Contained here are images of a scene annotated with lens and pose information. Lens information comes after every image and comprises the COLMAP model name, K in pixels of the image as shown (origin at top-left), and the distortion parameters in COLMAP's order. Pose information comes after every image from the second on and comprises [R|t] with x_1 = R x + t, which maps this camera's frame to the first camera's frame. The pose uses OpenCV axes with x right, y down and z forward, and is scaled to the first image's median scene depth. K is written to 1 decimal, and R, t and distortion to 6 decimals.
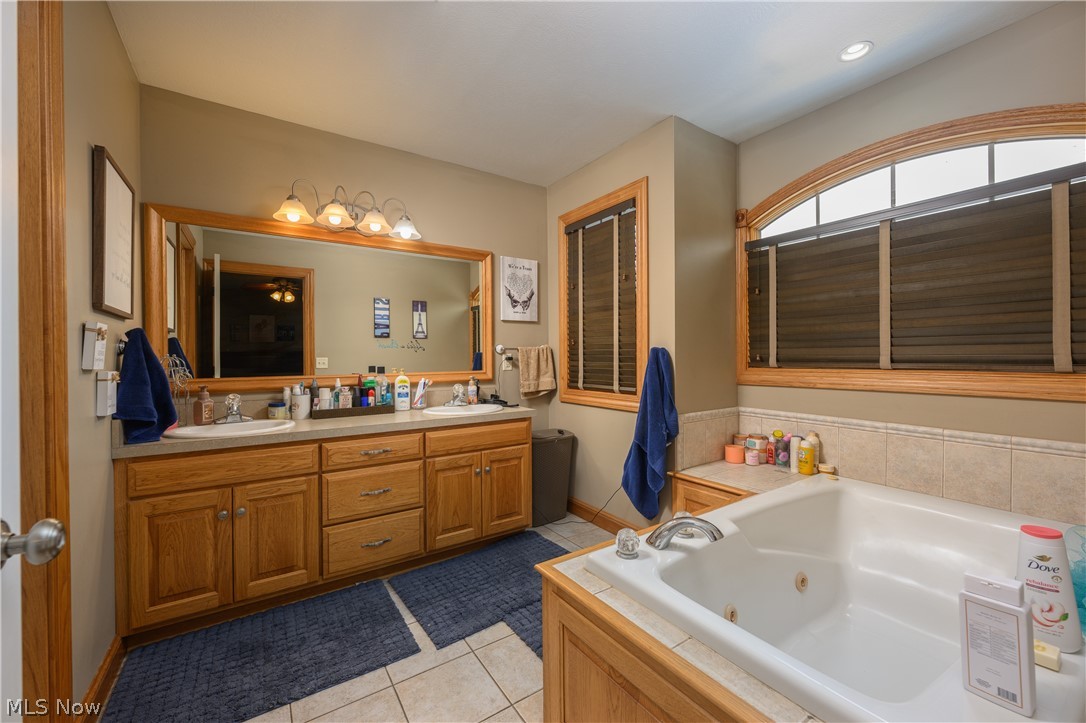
lens RADIAL K [[425.6, 0, 537.7], [0, 425.6, 355.9], [0, 0, 1]] dist [0.000473, 0.000742]
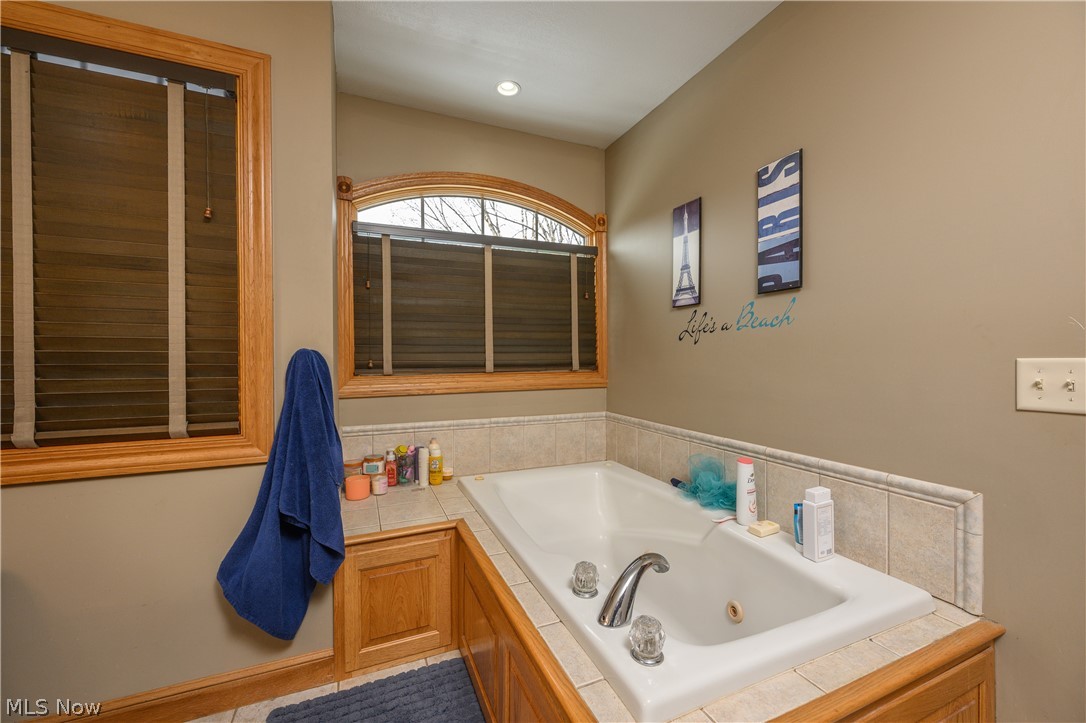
lens RADIAL K [[425.6, 0, 539.8], [0, 425.6, 360.4], [0, 0, 1]] dist [0.000473, 0.000742]
pose [[0.185897, -0.000920, 0.982569, -0.261008], [0.007042, 0.999975, -0.000396, -0.000878], [-0.982544, 0.006993, 0.185899, 0.558168]]
